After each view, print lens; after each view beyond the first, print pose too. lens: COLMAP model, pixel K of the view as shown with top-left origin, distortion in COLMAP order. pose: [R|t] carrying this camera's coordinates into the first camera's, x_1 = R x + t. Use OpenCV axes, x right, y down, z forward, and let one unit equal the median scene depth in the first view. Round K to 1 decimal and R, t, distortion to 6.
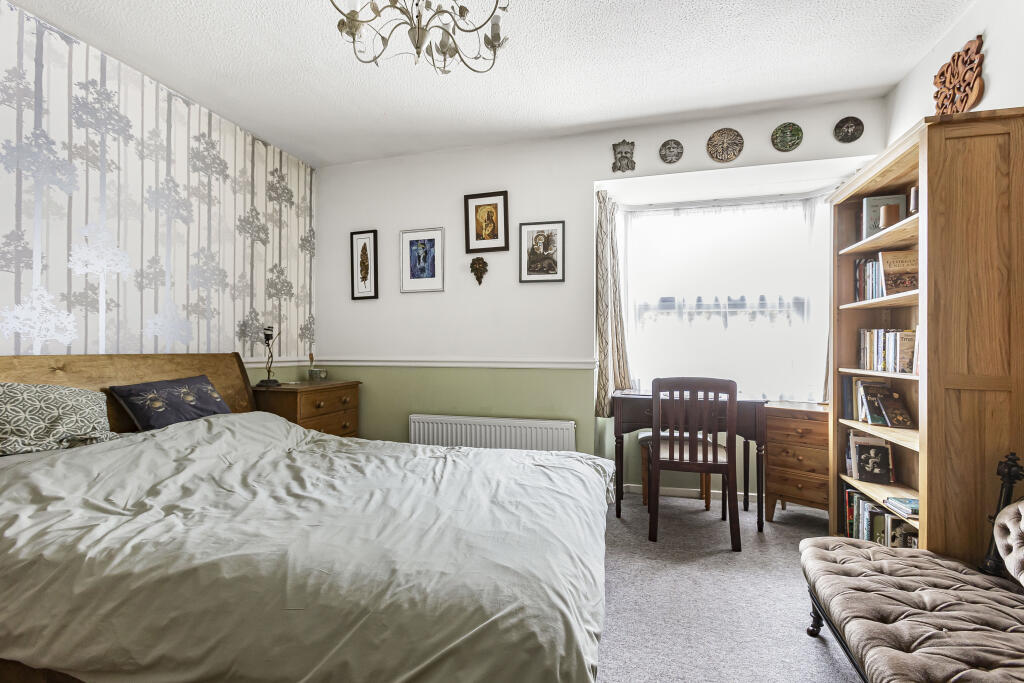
lens RADIAL K [[469.2, 0, 512.0], [0, 469.2, 341.5], [0, 0, 1]] dist [-0.042893, 0.040902]
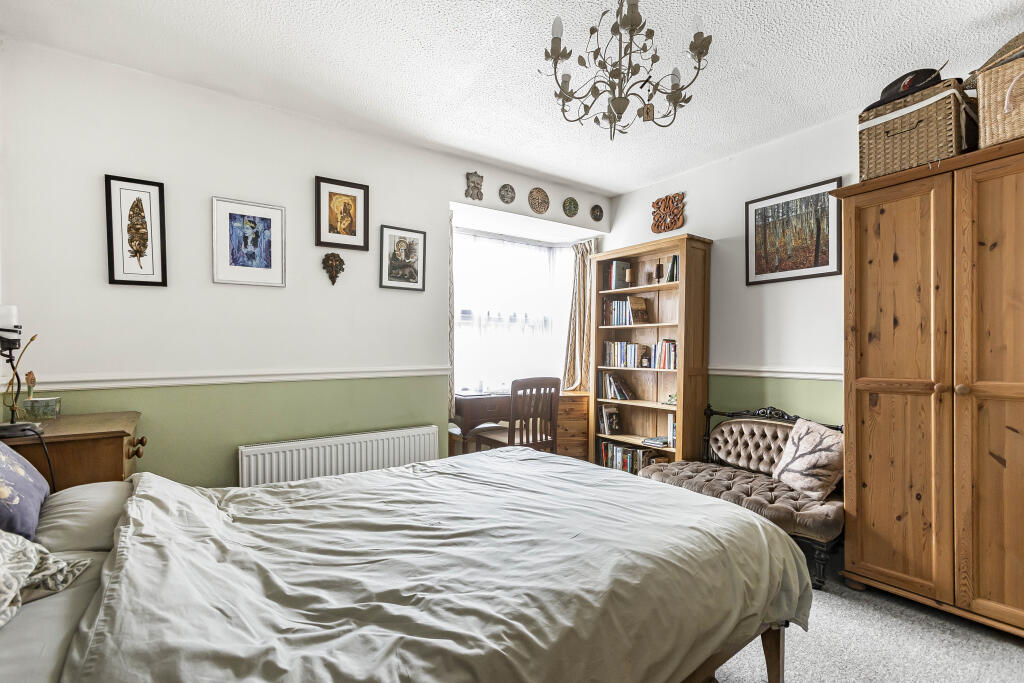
lens RADIAL K [[469.6, 0, 526.1], [0, 469.6, 345.9], [0, 0, 1]] dist [-0.001274, 0.000626]
pose [[0.610343, -0.000793, 0.792137, -0.567100], [-0.010309, 0.999907, 0.008945, -0.018715], [-0.792070, -0.013626, 0.610278, 0.187733]]
